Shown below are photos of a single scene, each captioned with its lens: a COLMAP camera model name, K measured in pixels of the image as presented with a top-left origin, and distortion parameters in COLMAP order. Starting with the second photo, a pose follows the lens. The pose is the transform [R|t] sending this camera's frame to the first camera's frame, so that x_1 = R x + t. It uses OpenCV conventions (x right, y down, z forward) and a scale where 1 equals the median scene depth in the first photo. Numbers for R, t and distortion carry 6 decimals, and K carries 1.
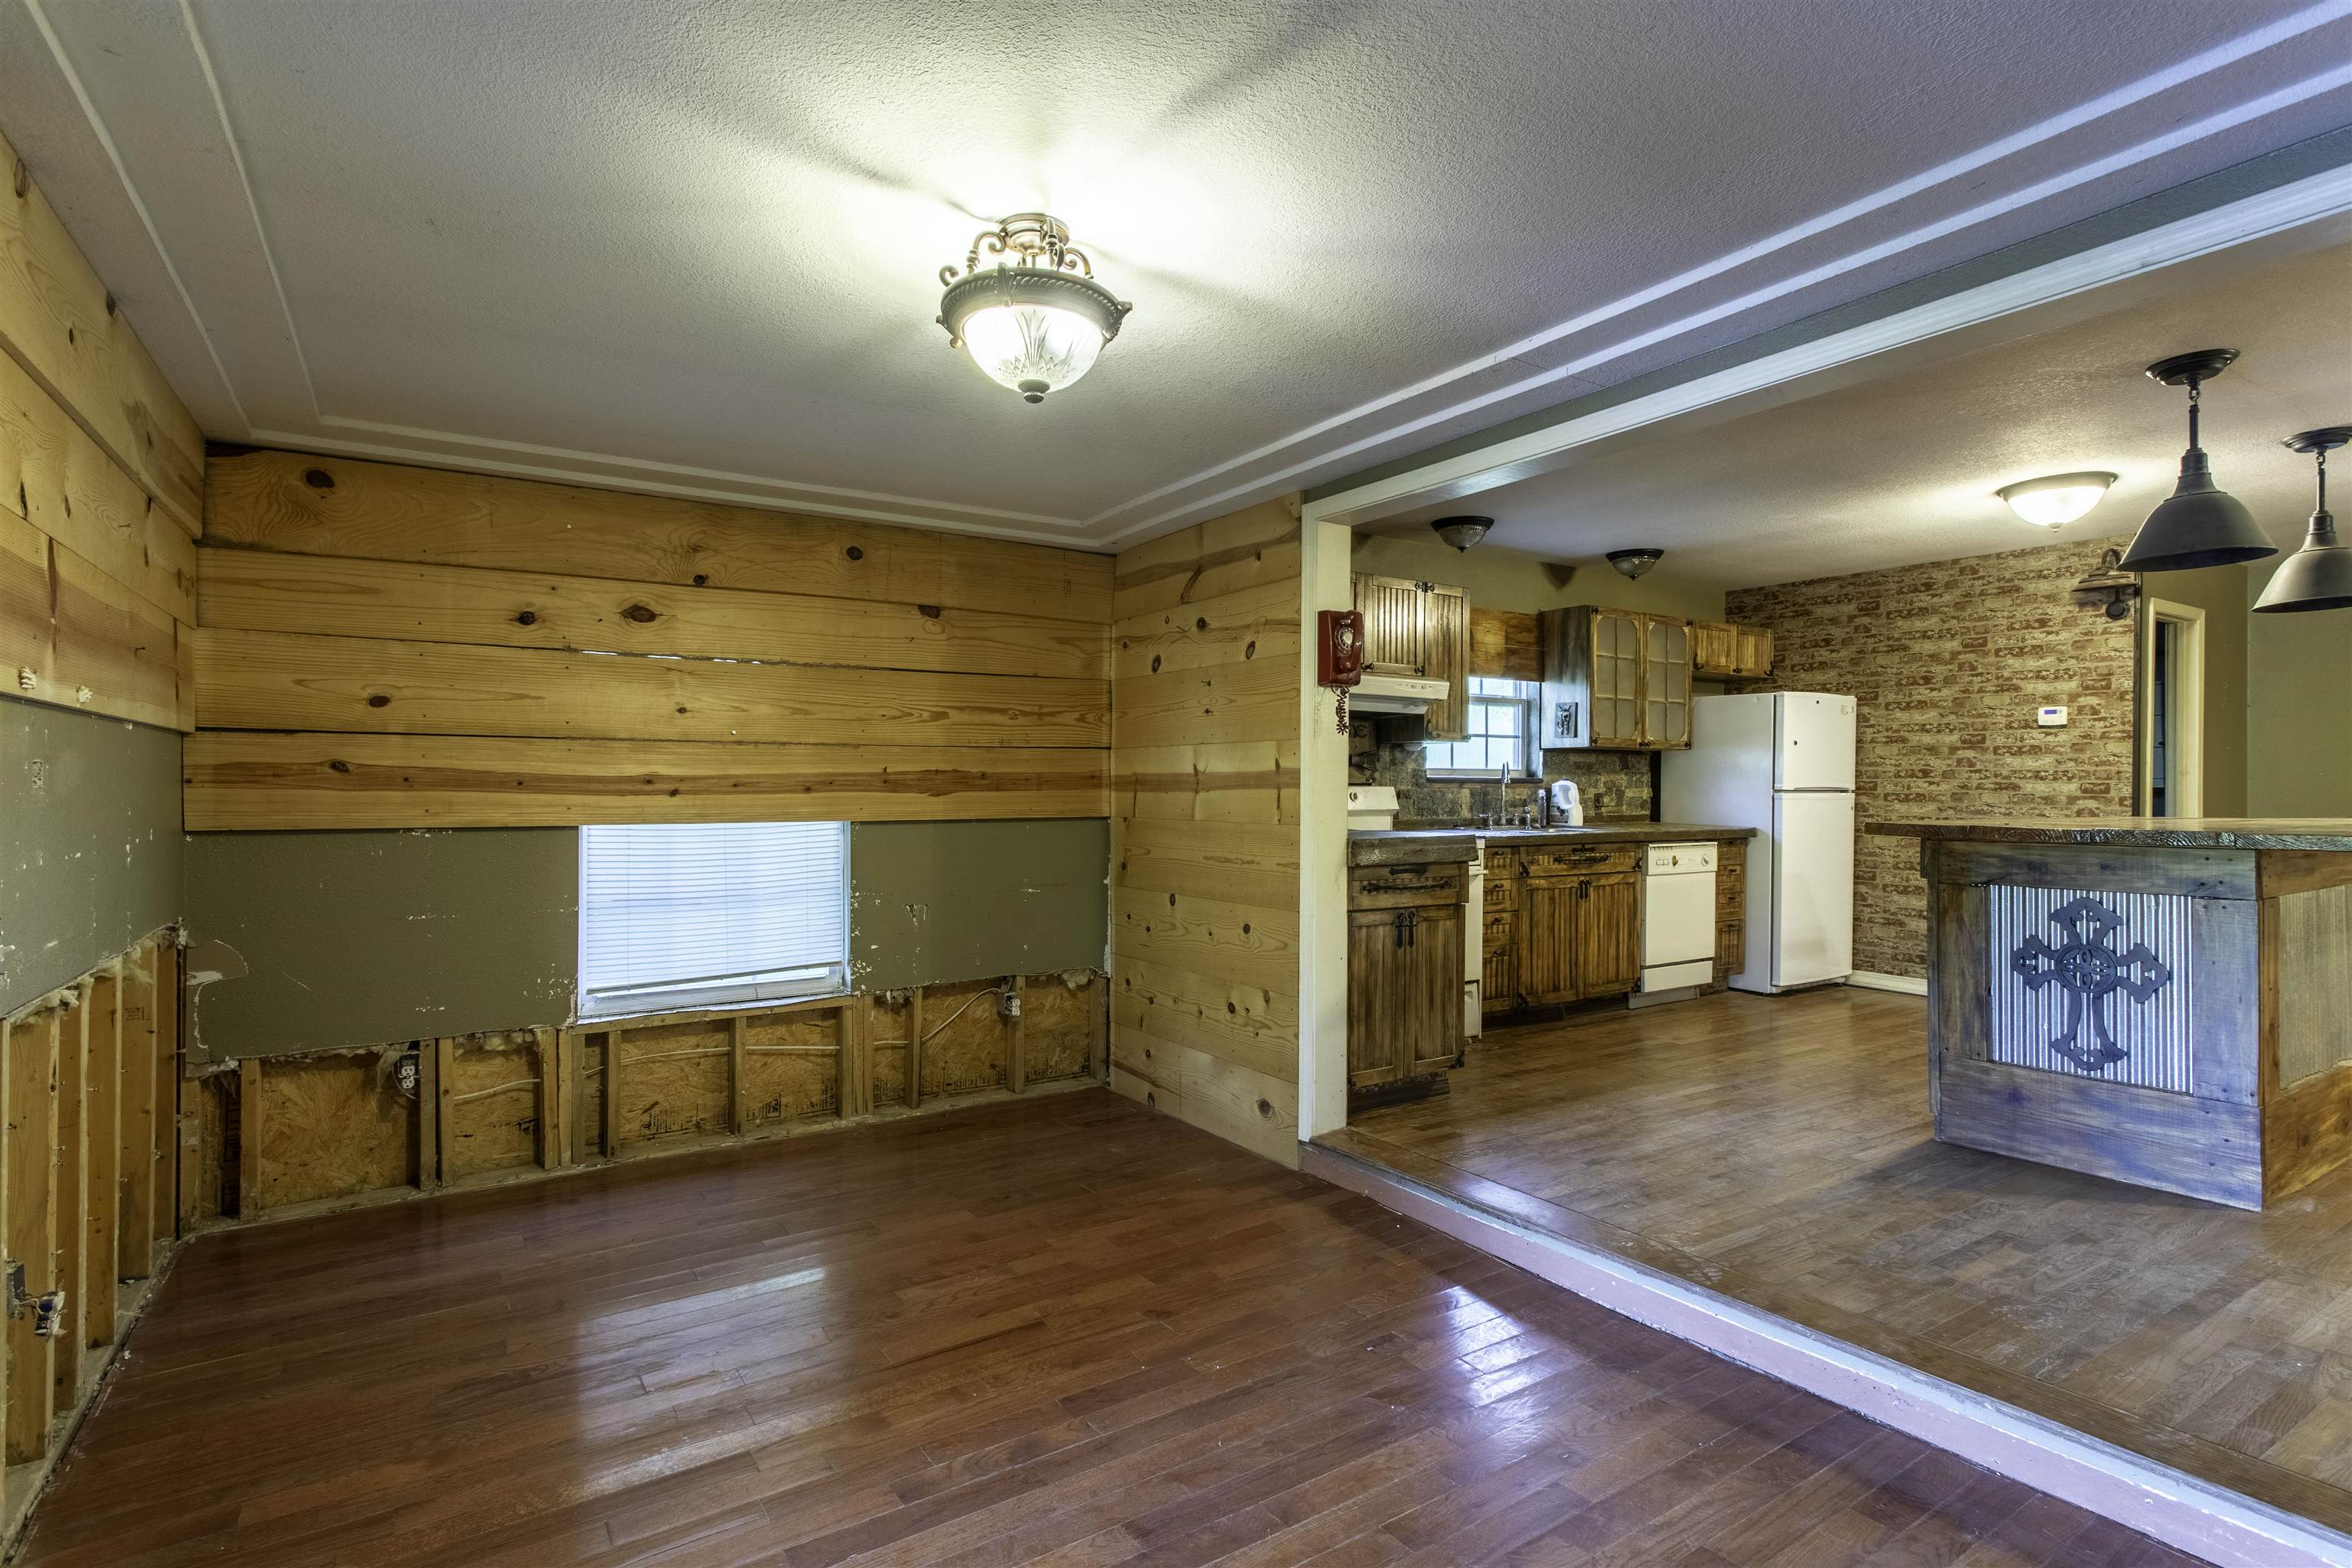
lens RADIAL K [[1130.3, 0, 1134.0], [0, 1130.3, 768.5], [0, 0, 1]] dist [0.007370, 0.003157]
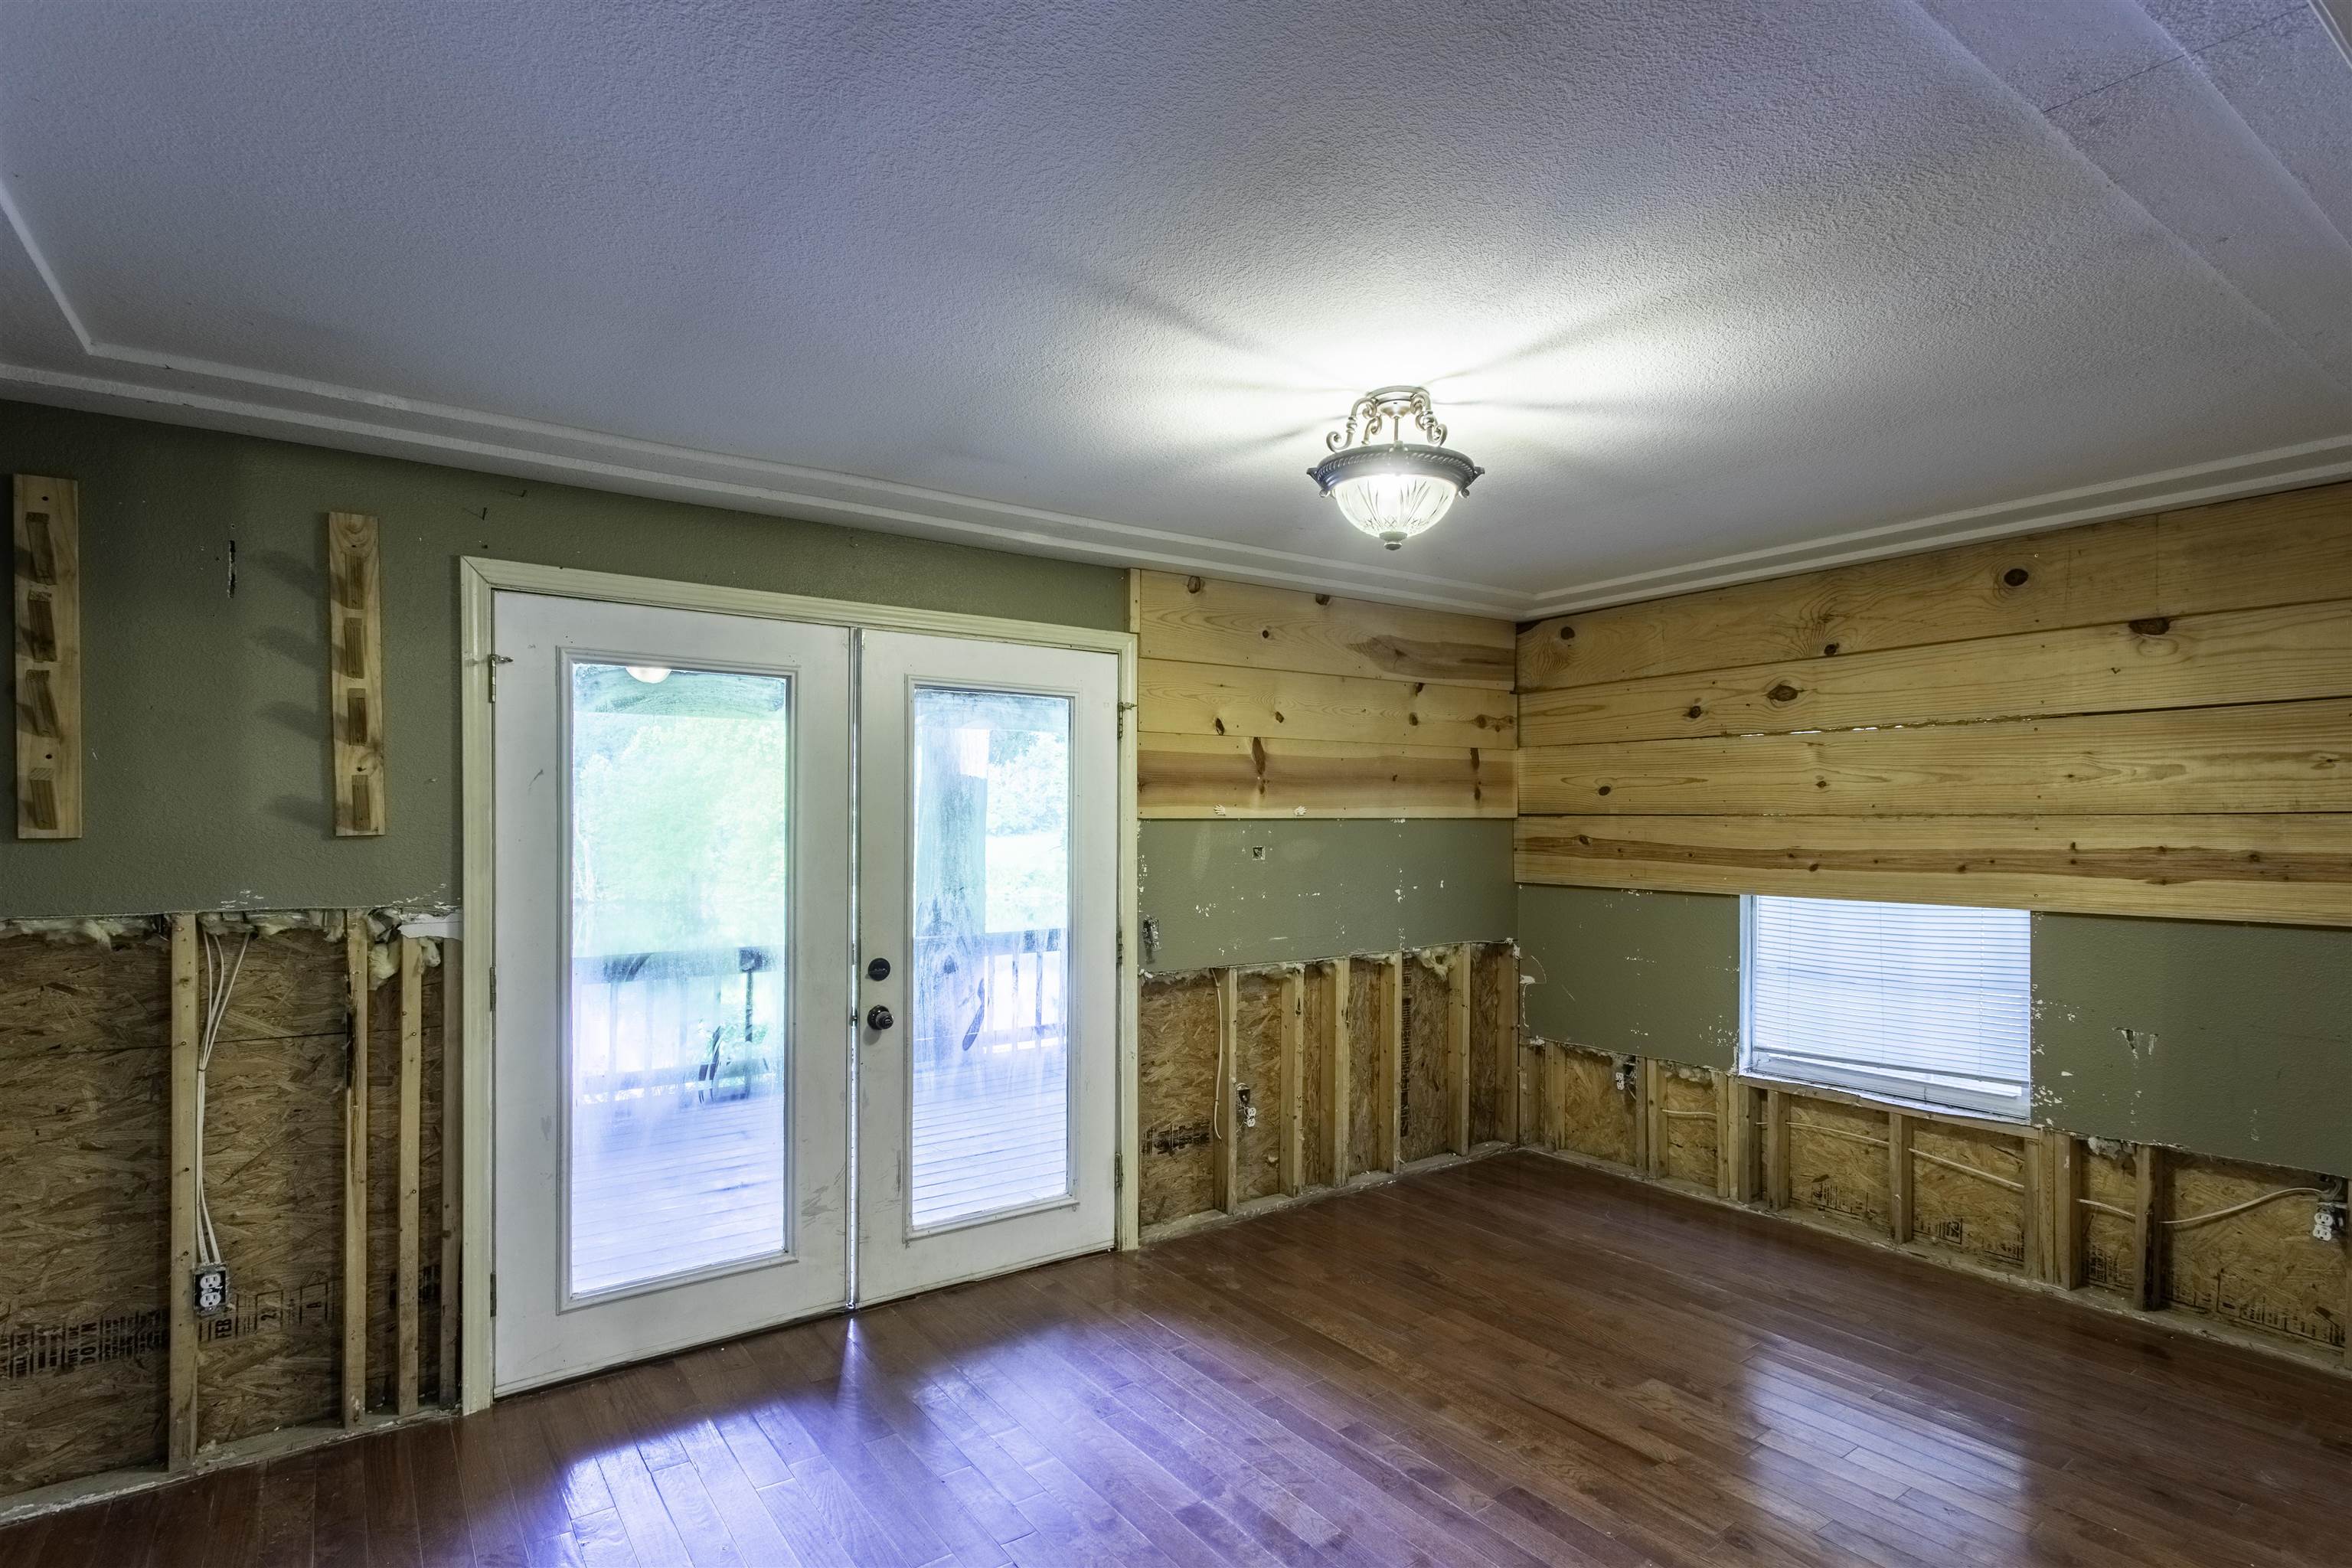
lens RADIAL K [[1130.3, 0, 1187.3], [0, 1130.3, 816.9], [0, 0, 1]] dist [0.007370, 0.003157]
pose [[0.088648, -0.006430, -0.996042, 0.508285], [0.016250, 0.999855, -0.005009, -0.025329], [0.995930, -0.015741, 0.088740, 0.339851]]
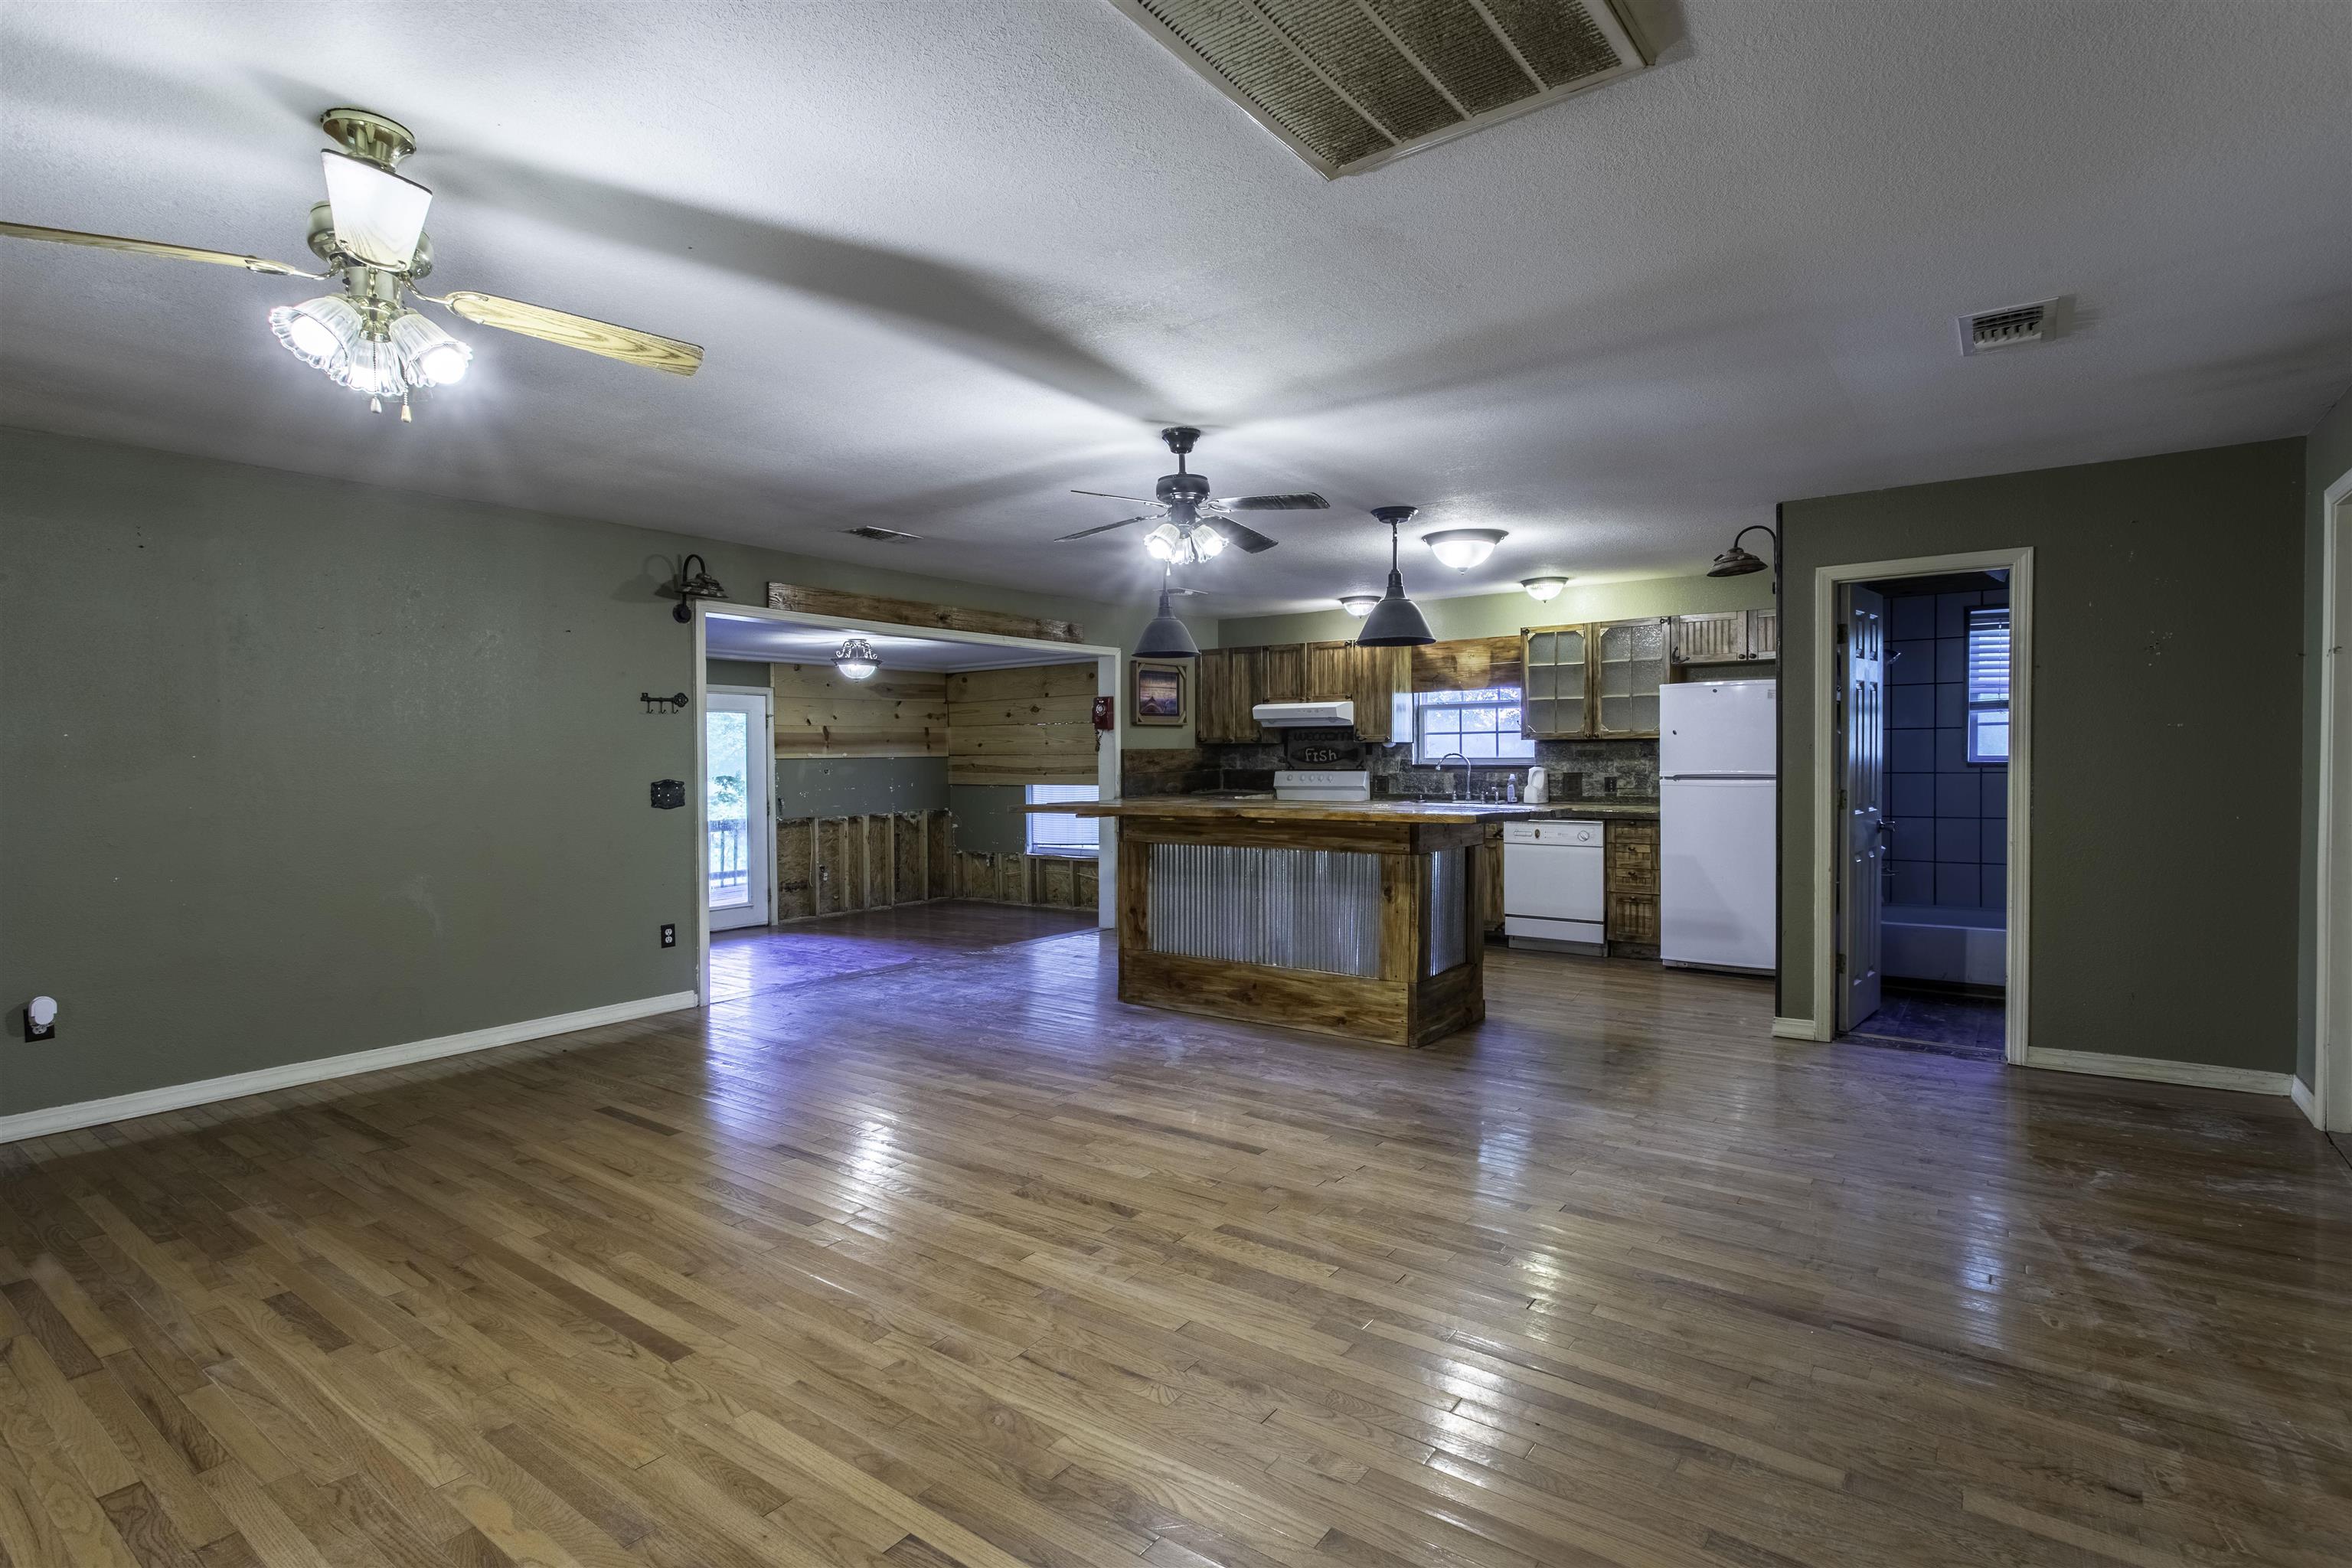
lens RADIAL K [[1130.3, 0, 1167.4], [0, 1130.3, 779.3], [0, 0, 1]] dist [0.007370, 0.003157]
pose [[0.364252, 0.013149, -0.931208, 2.139699], [0.024036, 0.999435, 0.023515, -0.021592], [0.930990, -0.030948, 0.363730, 0.281356]]
